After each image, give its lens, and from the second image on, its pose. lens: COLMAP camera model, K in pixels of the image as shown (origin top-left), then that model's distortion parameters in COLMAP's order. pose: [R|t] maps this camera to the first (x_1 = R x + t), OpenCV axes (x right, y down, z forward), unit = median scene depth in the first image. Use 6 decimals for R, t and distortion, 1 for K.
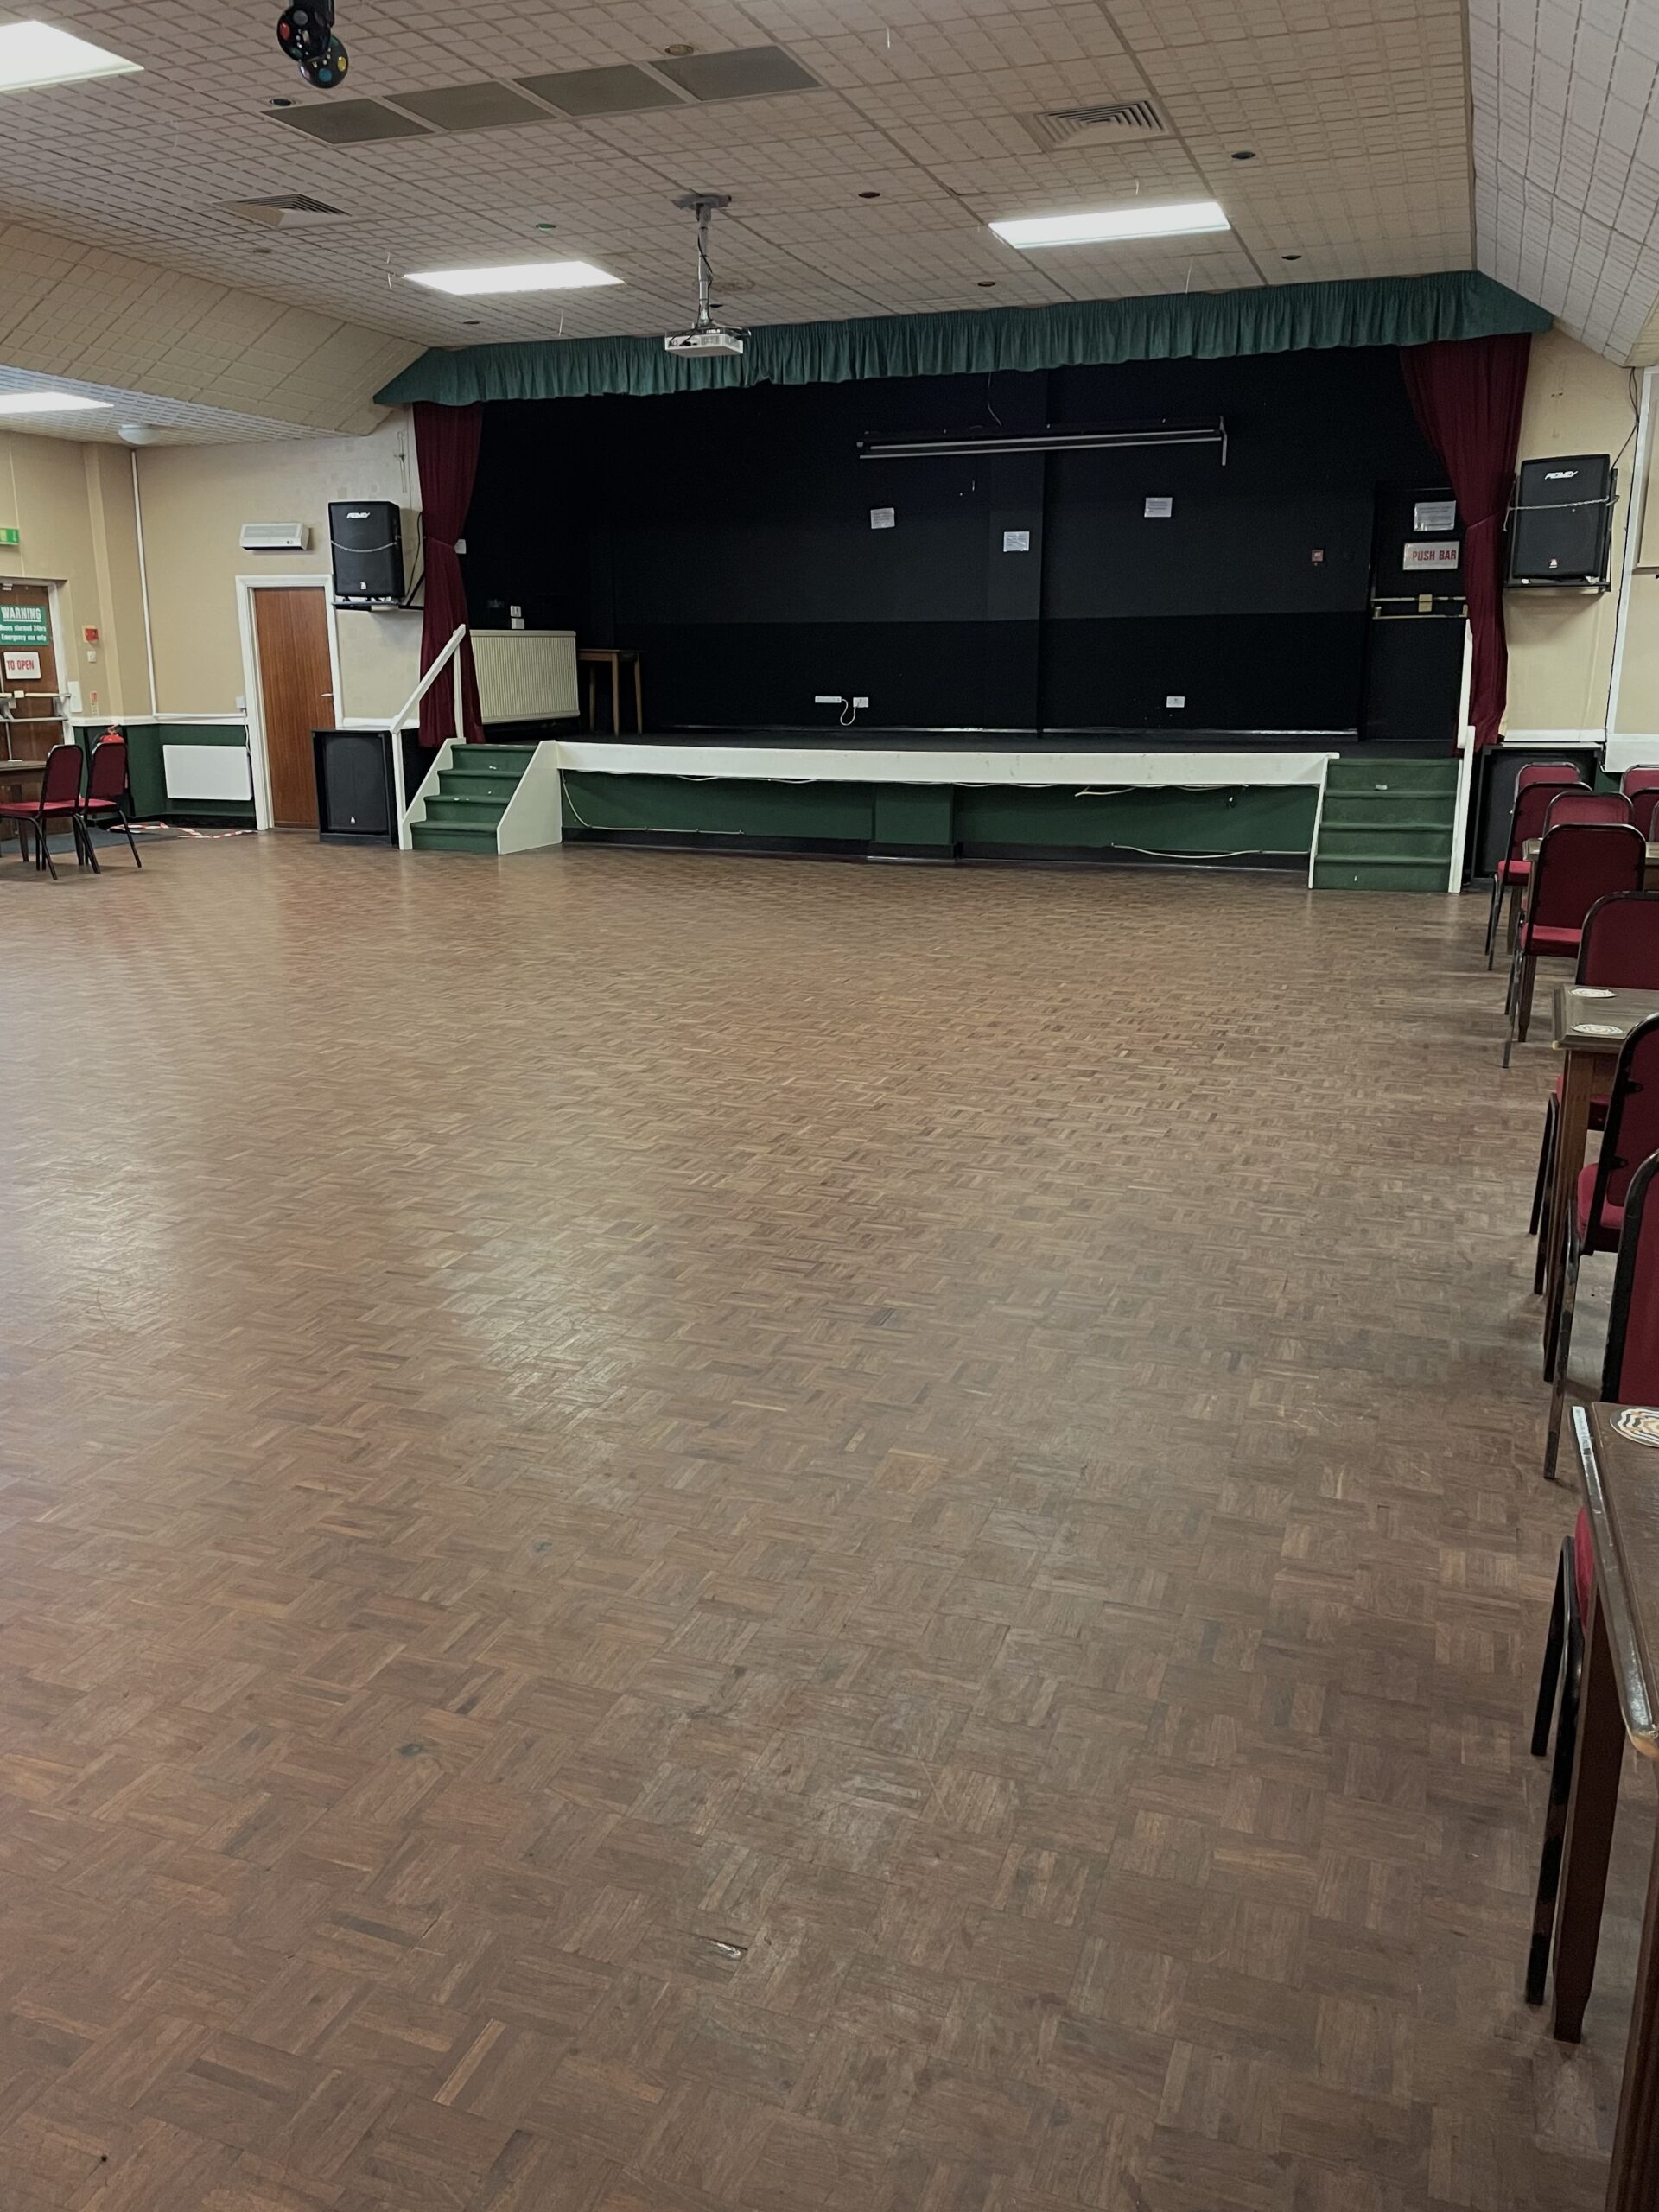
lens RADIAL K [[1737.8, 0, 829.5], [0, 1737.8, 1106.0], [0, 0, 1]] dist [0.097702, -0.136025]
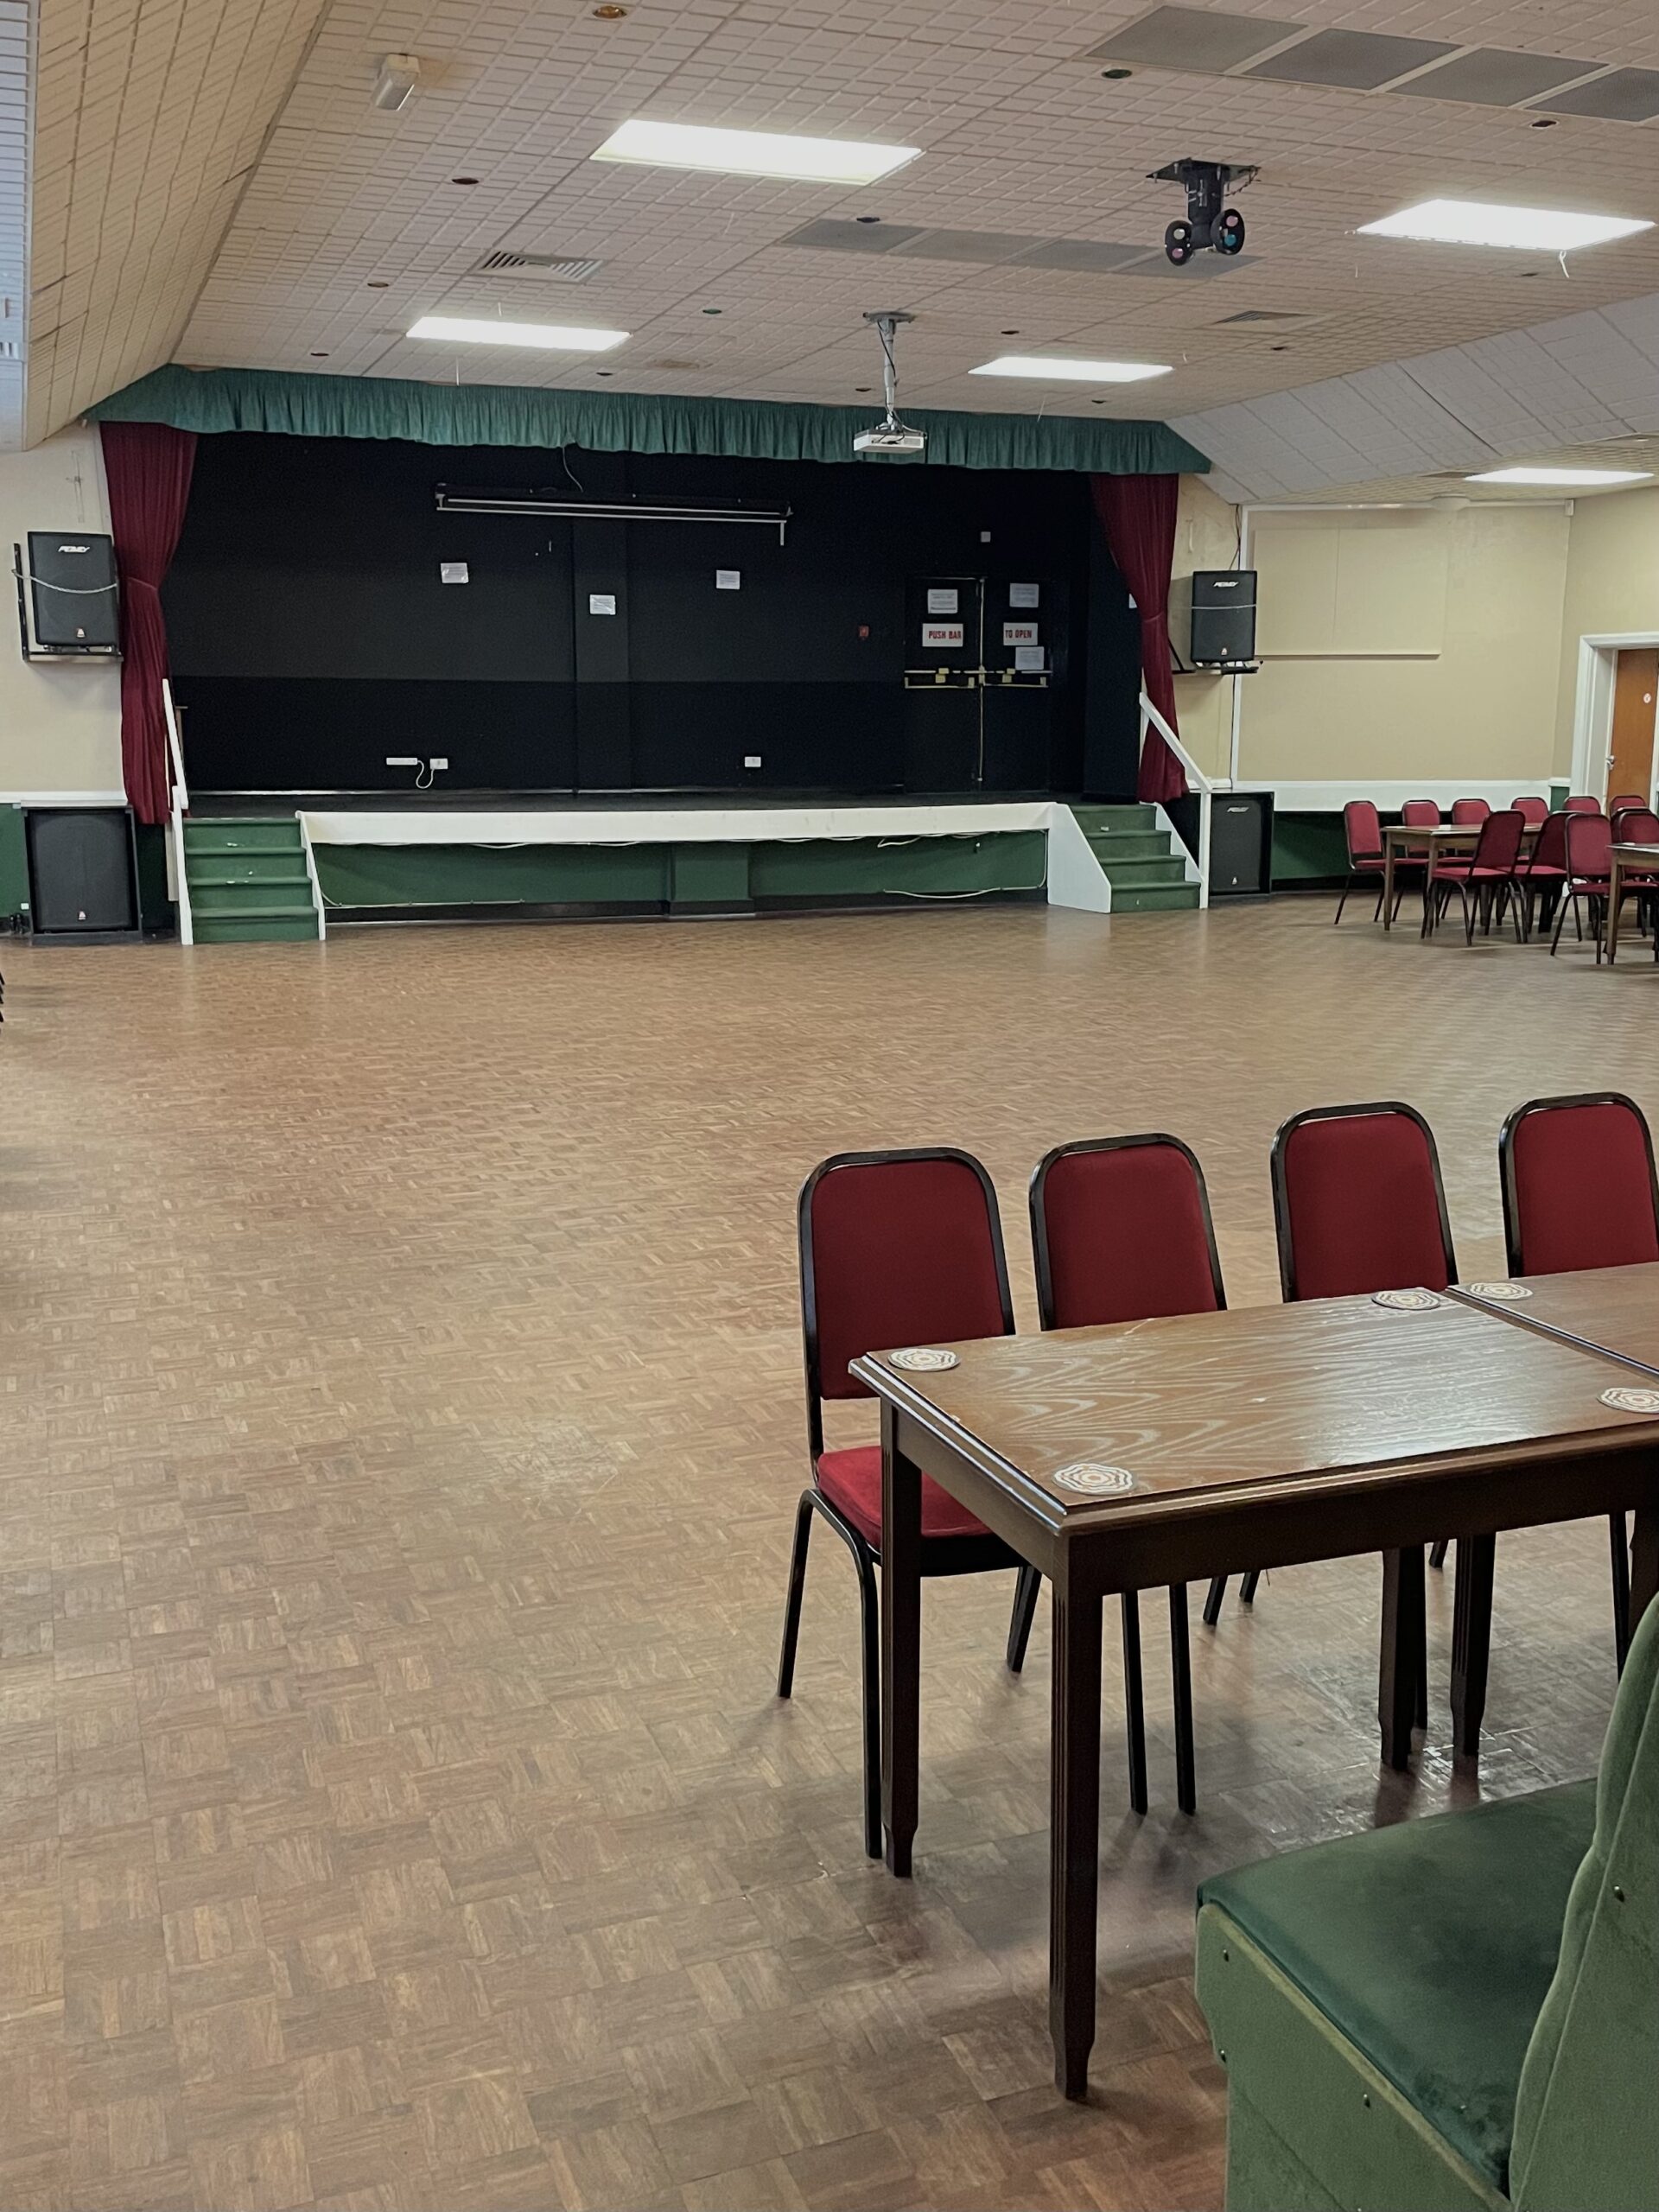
lens RADIAL K [[2030.2, 0, 829.5], [0, 2030.2, 1106.0], [0, 0, 1]] dist [0.062588, -0.010248]
pose [[0.751694, -0.122320, 0.648070, -0.668740], [0.160090, 0.987102, 0.000624, -0.022114], [-0.639787, 0.103280, 0.761581, 0.068787]]
